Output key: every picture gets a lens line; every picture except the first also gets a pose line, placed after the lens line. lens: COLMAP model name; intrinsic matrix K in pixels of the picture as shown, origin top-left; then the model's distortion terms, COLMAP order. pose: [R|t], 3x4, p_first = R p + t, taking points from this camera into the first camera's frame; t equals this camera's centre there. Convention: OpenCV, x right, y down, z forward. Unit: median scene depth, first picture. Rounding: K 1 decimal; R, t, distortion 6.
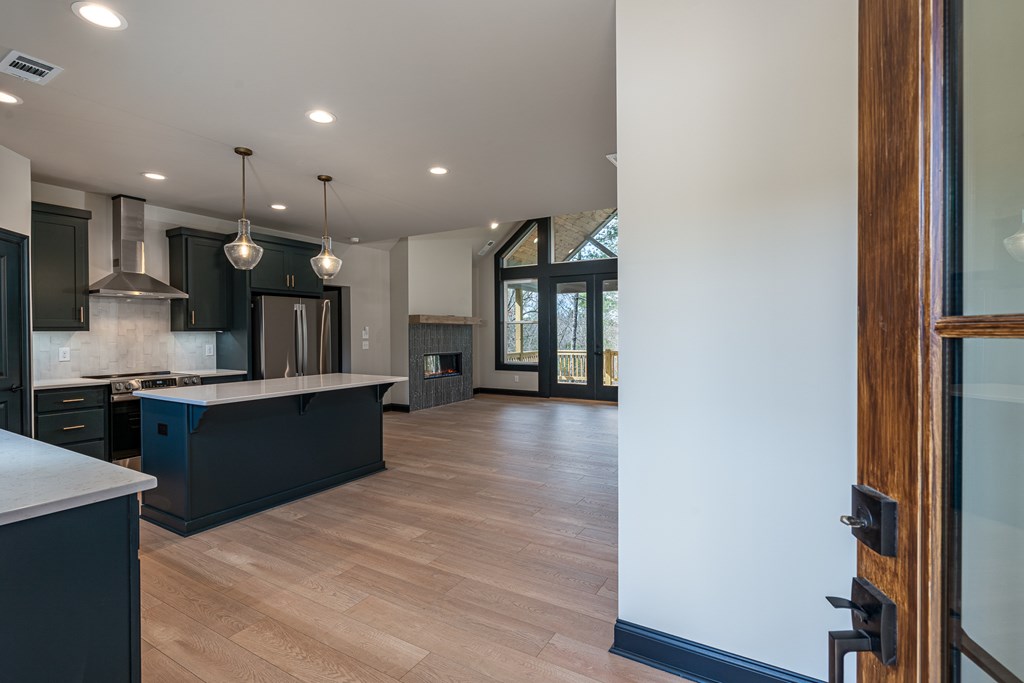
lens RADIAL K [[473.0, 0, 512.3], [0, 473.0, 338.6], [0, 0, 1]] dist [-0.003392, 0.000704]
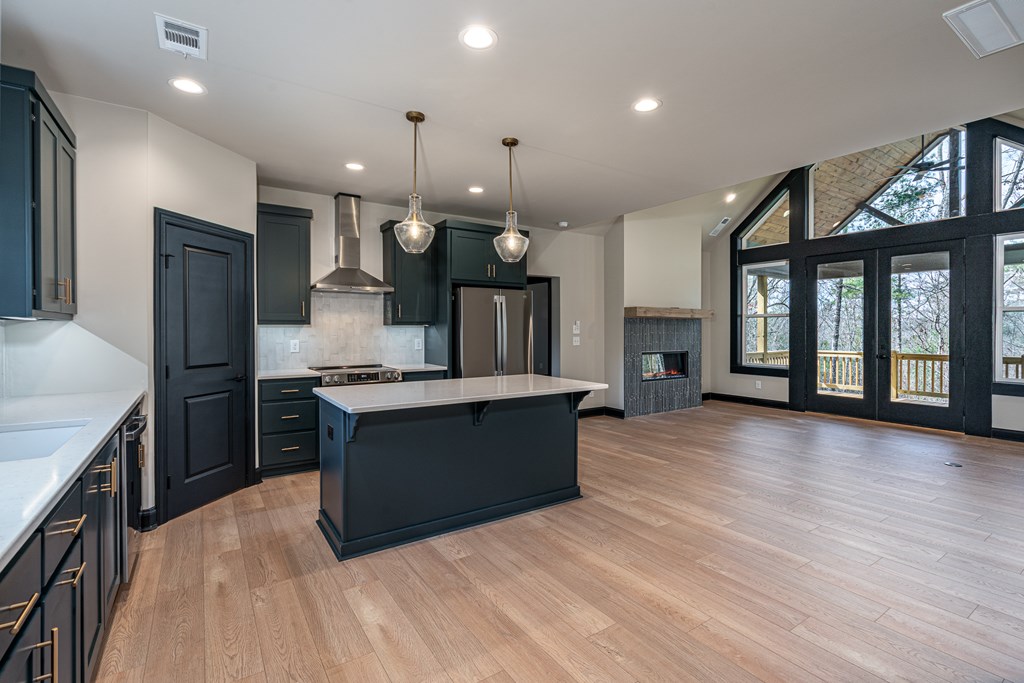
lens RADIAL K [[473.0, 0, 536.3], [0, 473.0, 332.6], [0, 0, 1]] dist [-0.003392, 0.000704]
pose [[0.909722, 0.007209, -0.415155, -0.004458], [-0.008642, 0.999961, -0.001573, -0.001003], [0.415128, 0.005018, 0.909749, 0.228953]]
